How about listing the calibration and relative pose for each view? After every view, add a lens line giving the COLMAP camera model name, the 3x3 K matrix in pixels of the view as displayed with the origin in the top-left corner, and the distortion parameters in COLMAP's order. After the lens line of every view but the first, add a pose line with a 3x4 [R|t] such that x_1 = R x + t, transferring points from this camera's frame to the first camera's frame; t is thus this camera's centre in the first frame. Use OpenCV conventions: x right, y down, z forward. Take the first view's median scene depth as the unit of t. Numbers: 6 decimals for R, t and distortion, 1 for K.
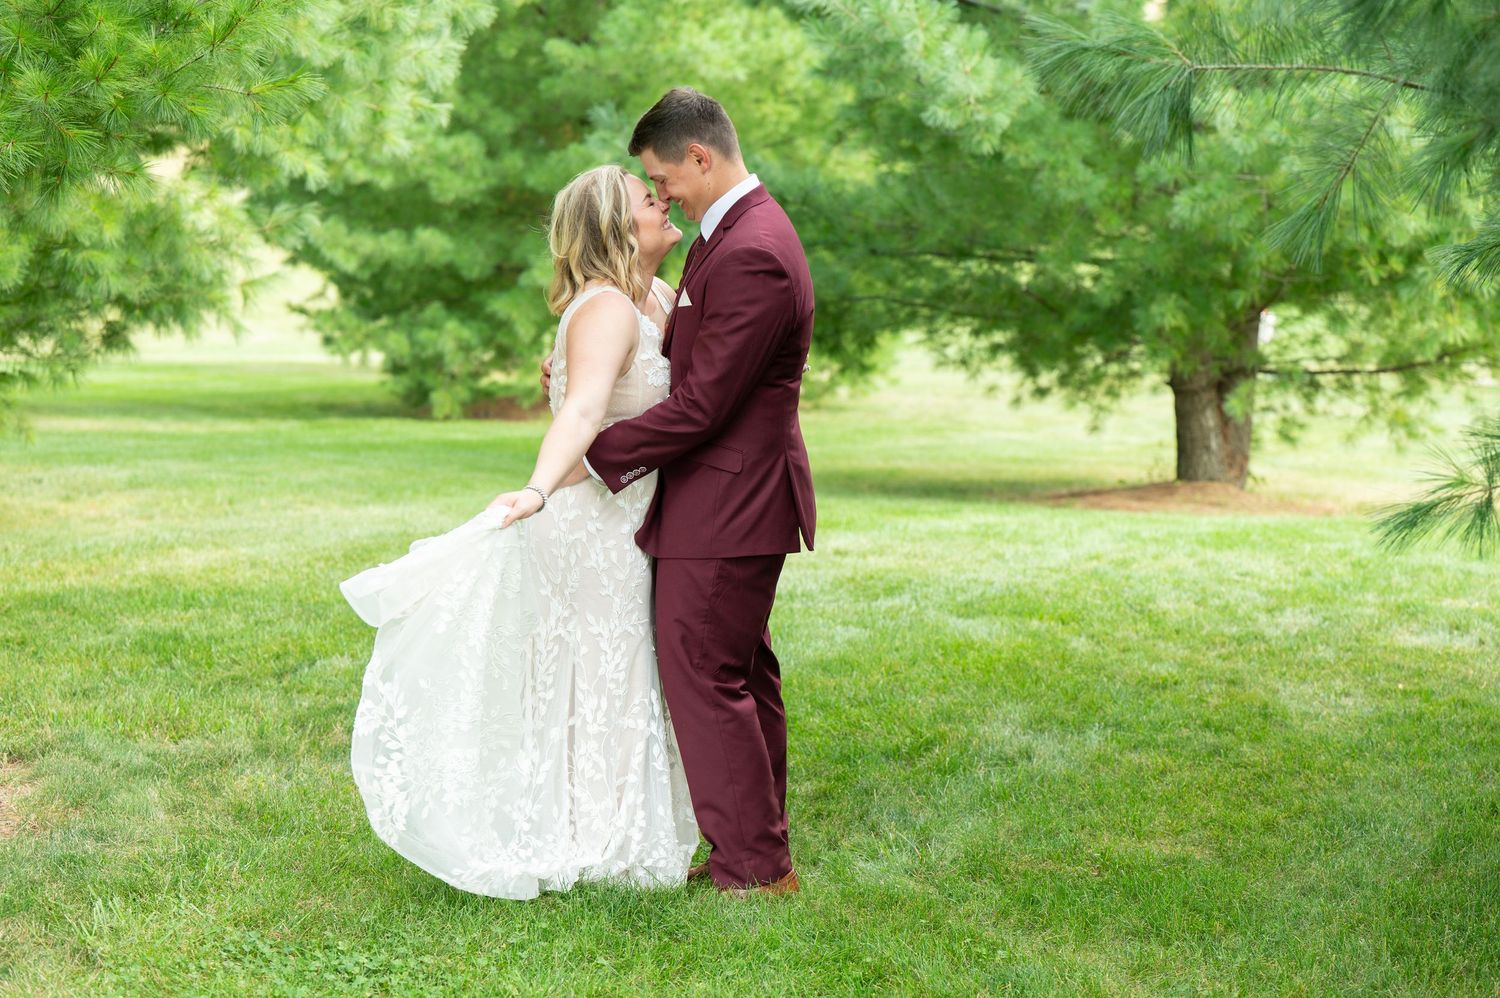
lens RADIAL K [[2947.5, 0, 750.0], [0, 2947.5, 499.0], [0, 0, 1]] dist [0.006245, -0.191323]
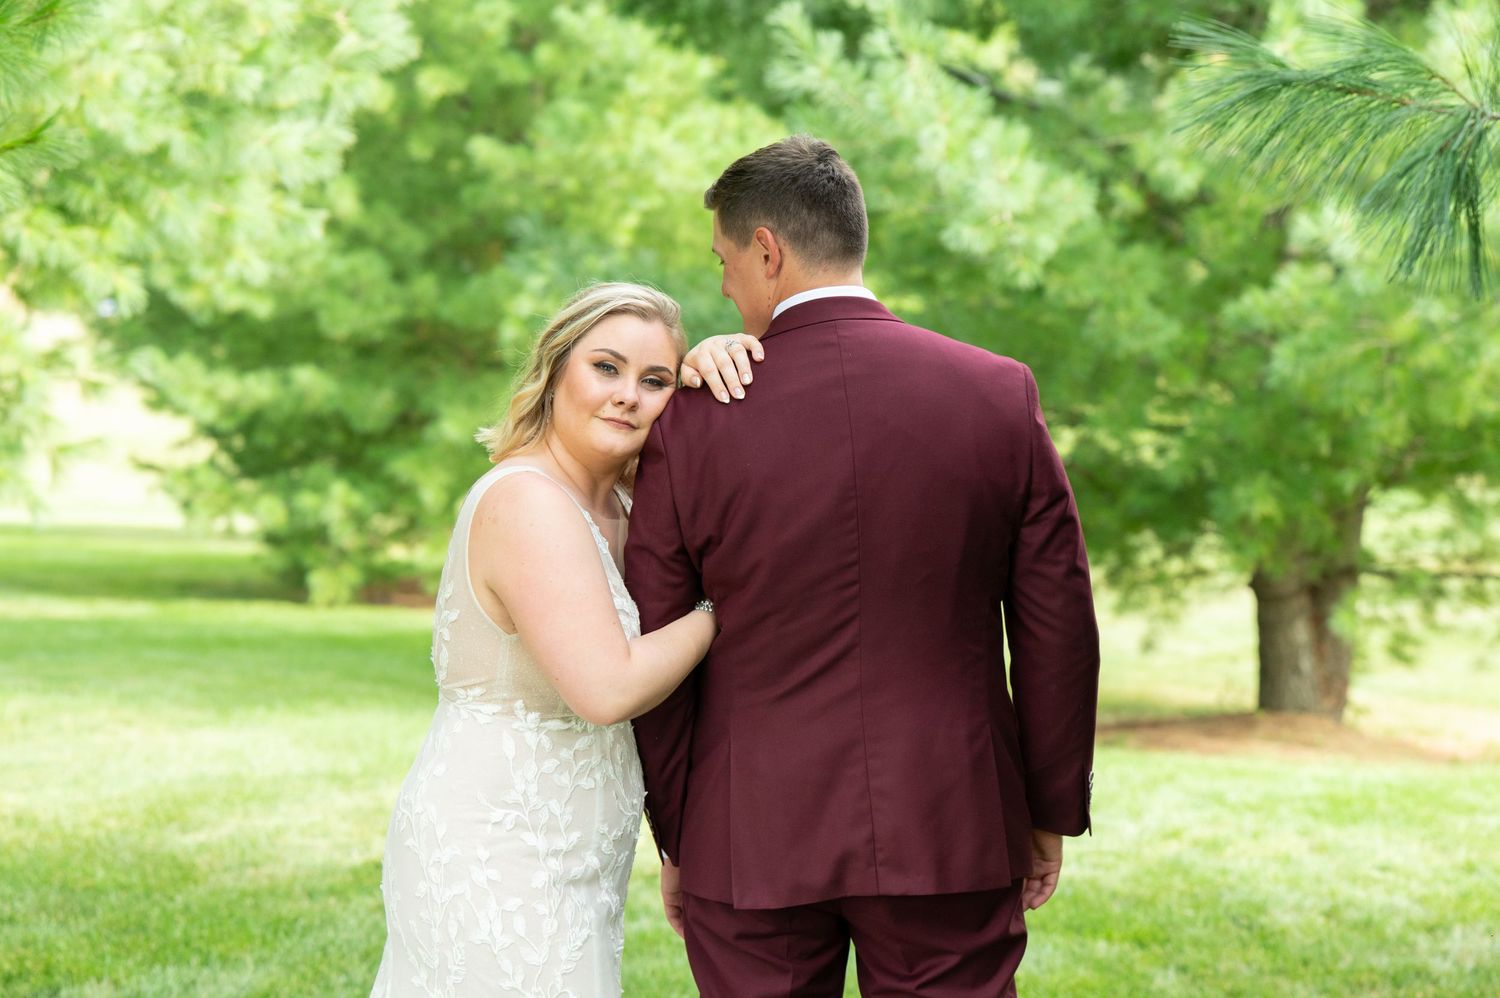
lens RADIAL K [[3418.6, 0, 766.1], [0, 3418.6, 491.6], [0, 0, 1]] dist [0.040761, -0.010786]
pose [[0.999697, 0.020841, 0.013074, 0.002570], [-0.020047, 0.998103, -0.058216, -0.010497], [-0.014262, 0.057936, 0.998218, 0.114358]]
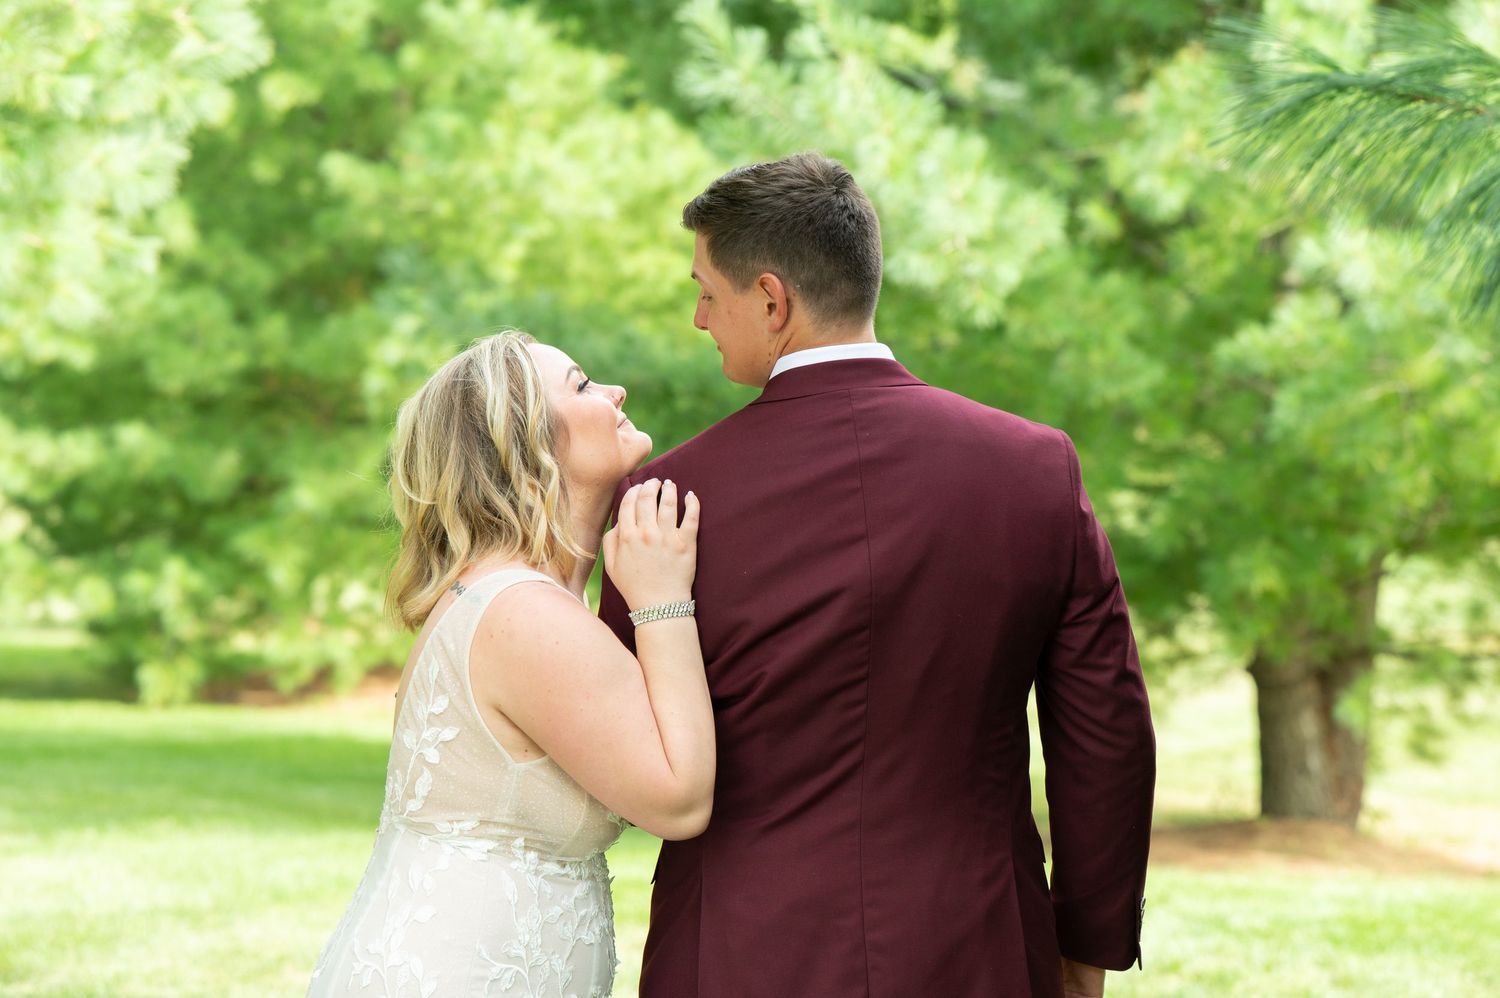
lens RADIAL K [[3986.0, 0, 750.0], [0, 3986.0, 499.0], [0, 0, 1]] dist [0.029980, -0.045227]
pose [[0.999386, 0.010169, 0.033540, -0.000620], [-0.007650, 0.997199, -0.074401, -0.011925], [-0.034203, 0.074098, 0.996664, 0.120323]]
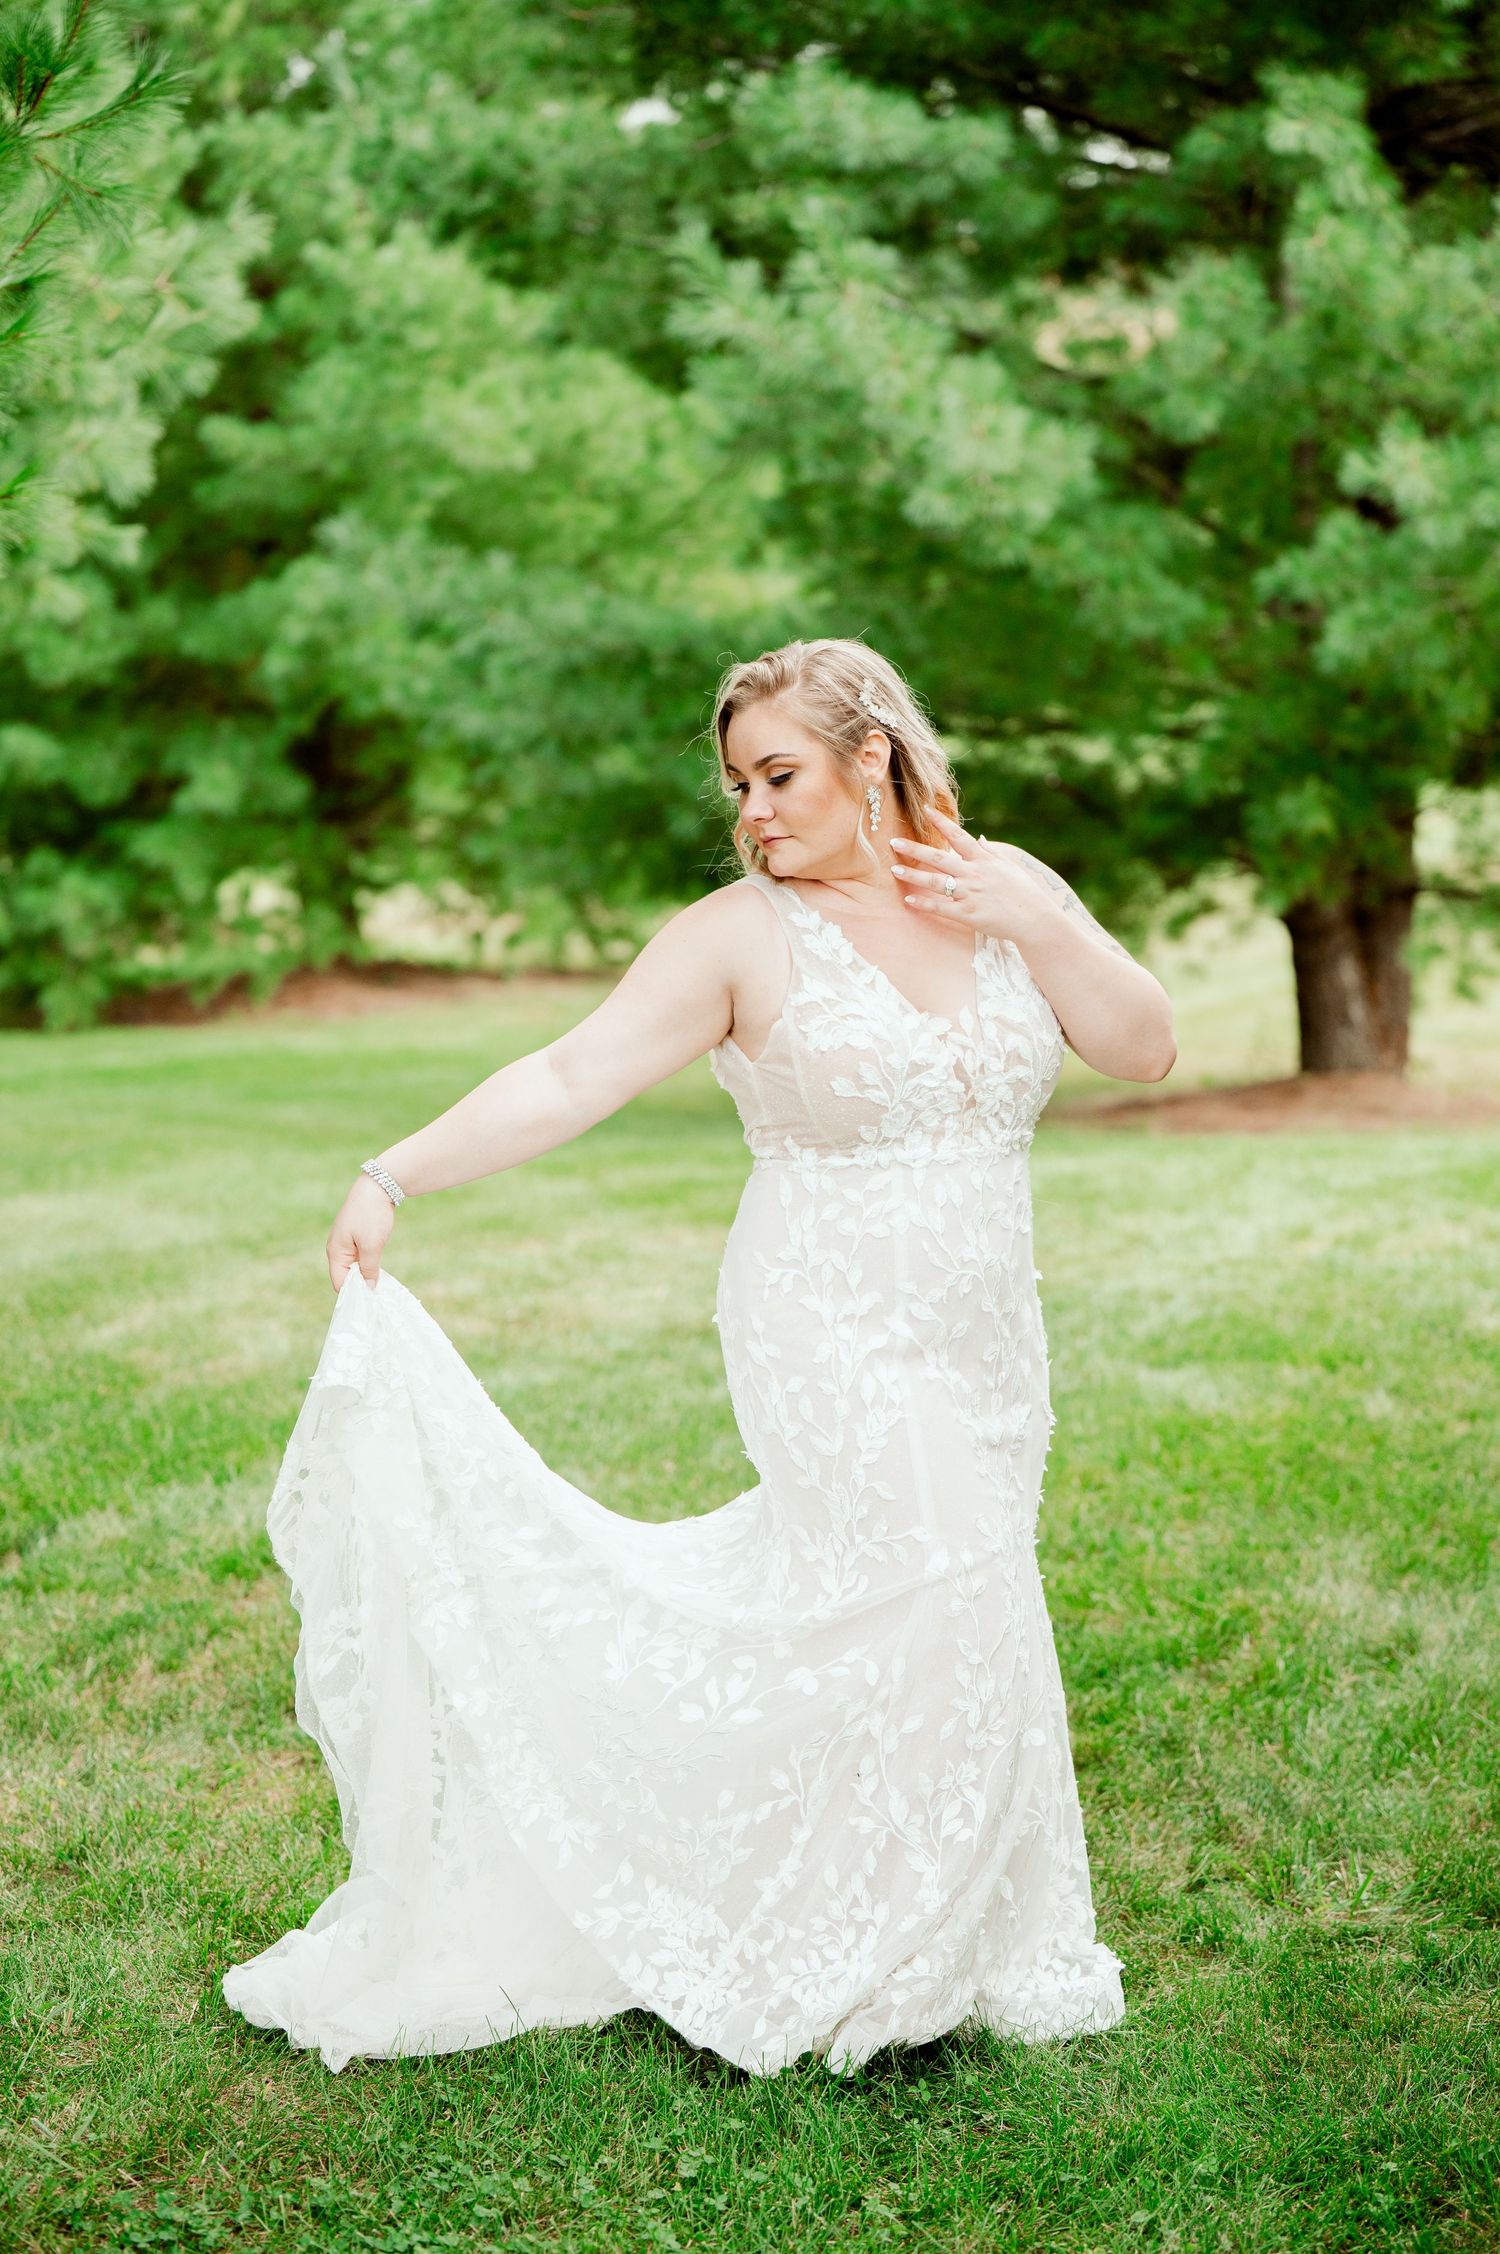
lens RADIAL K [[4412.4, 0, 750.0], [0, 4412.4, 1127.0], [0, 0, 1]] dist [-0.004966, -0.360120]
pose [[0.996197, -0.056450, 0.066364, -0.039740], [0.055939, 0.998389, 0.009531, -0.012504], [-0.066795, -0.005782, 0.997750, 0.090056]]
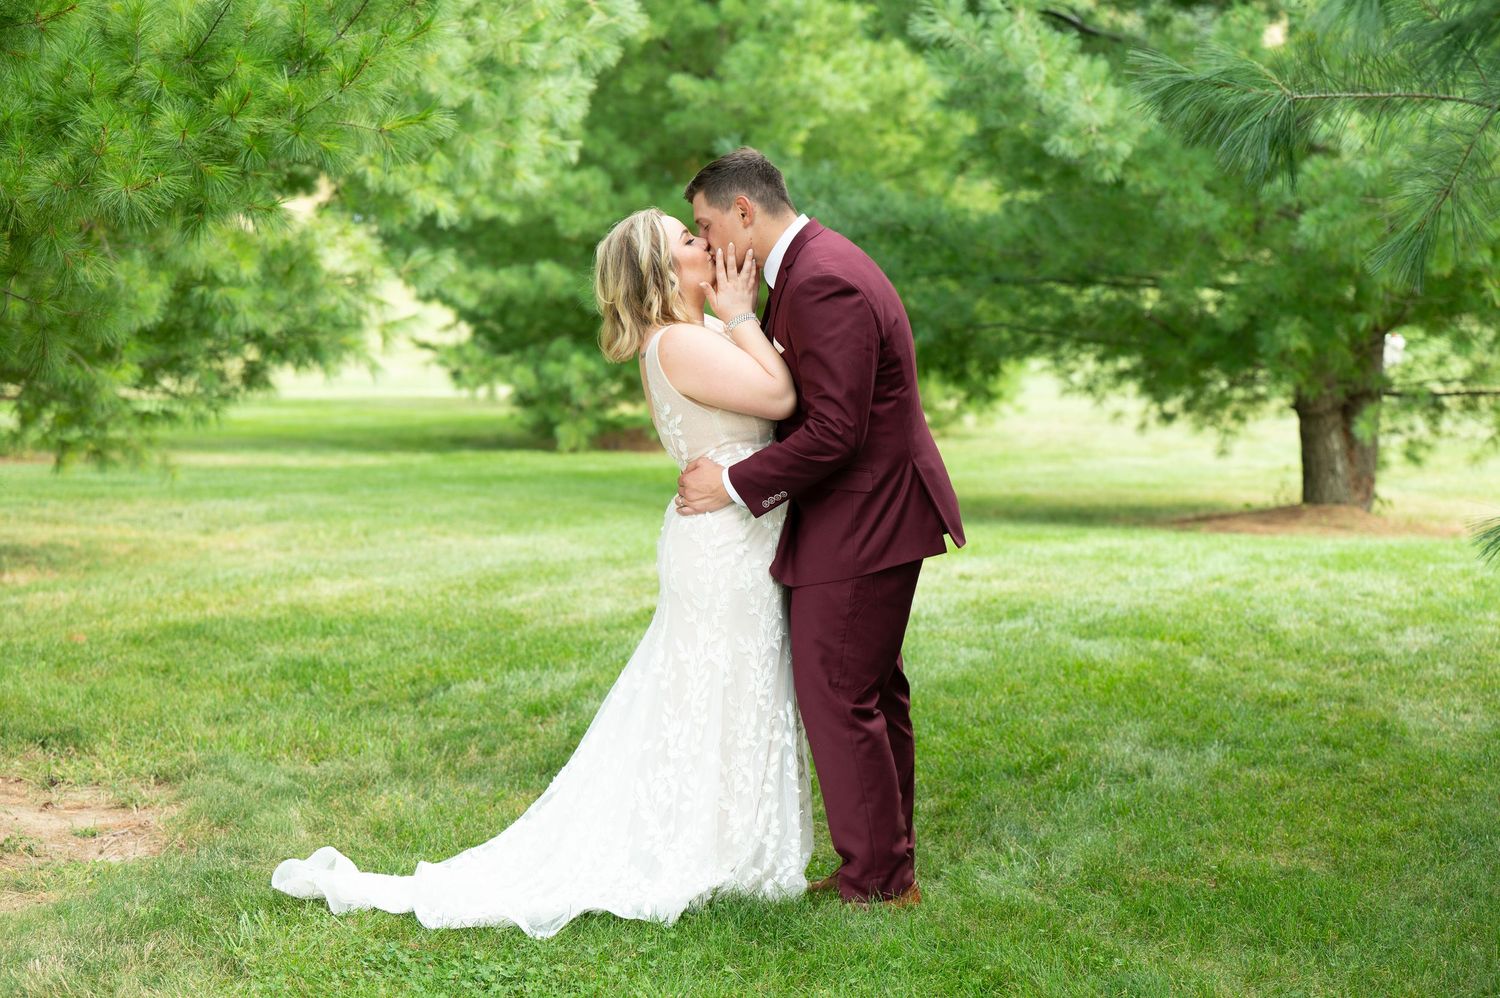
lens RADIAL K [[2947.5, 0, 750.0], [0, 2947.5, 499.0], [0, 0, 1]] dist [0.006245, -0.191323]
pose [[0.998968, -0.009948, -0.044323, 0.001604], [0.009486, 0.999899, -0.010620, 0.001125], [0.044424, 0.010189, 0.998961, -0.011555]]
